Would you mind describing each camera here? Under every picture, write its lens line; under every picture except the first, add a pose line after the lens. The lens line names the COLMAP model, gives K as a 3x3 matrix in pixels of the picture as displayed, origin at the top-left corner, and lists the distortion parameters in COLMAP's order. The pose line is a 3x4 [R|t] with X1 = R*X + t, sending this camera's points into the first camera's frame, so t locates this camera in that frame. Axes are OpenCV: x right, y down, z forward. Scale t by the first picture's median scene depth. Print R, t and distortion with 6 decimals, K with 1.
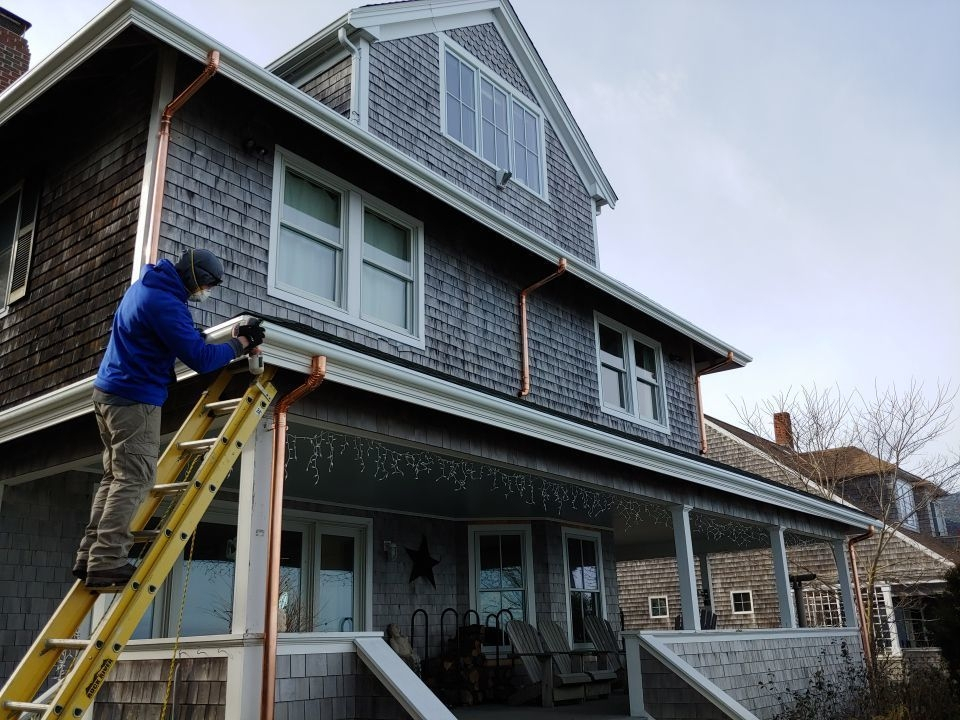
lens RADIAL K [[854.4, 0, 482.3], [0, 854.4, 366.2], [0, 0, 1]] dist [0.146428, -0.371682]
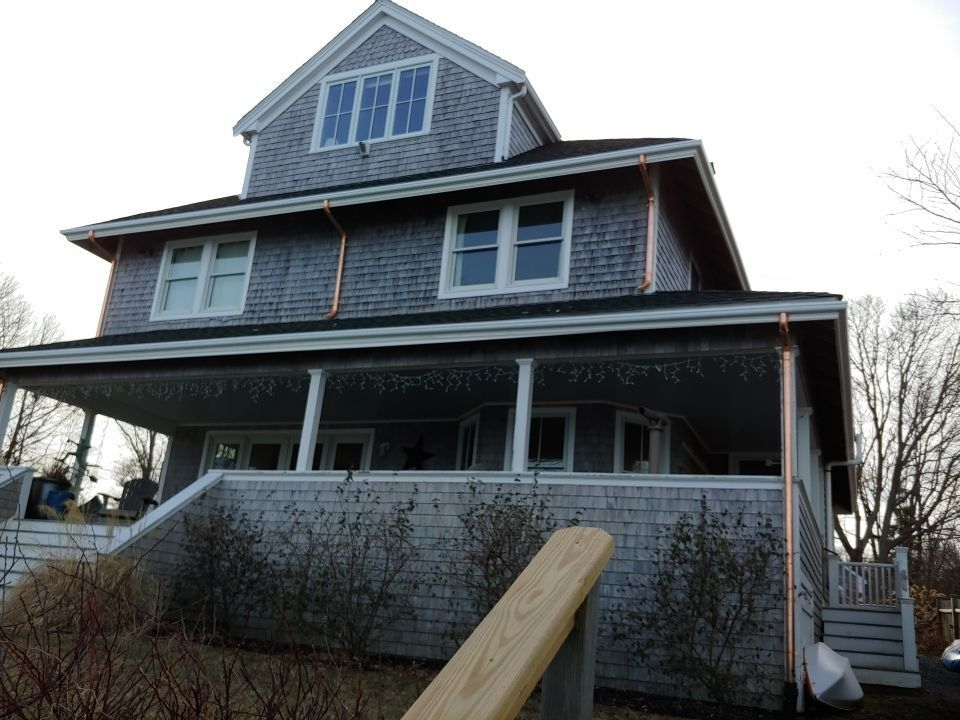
lens RADIAL K [[854.4, 0, 482.3], [0, 854.4, 366.2], [0, 0, 1]] dist [0.146428, -0.371682]
pose [[0.263538, -0.230060, -0.936814, 1.264349], [0.206227, 0.962129, -0.178263, 0.373497], [0.942347, -0.146217, 0.301003, 0.791212]]
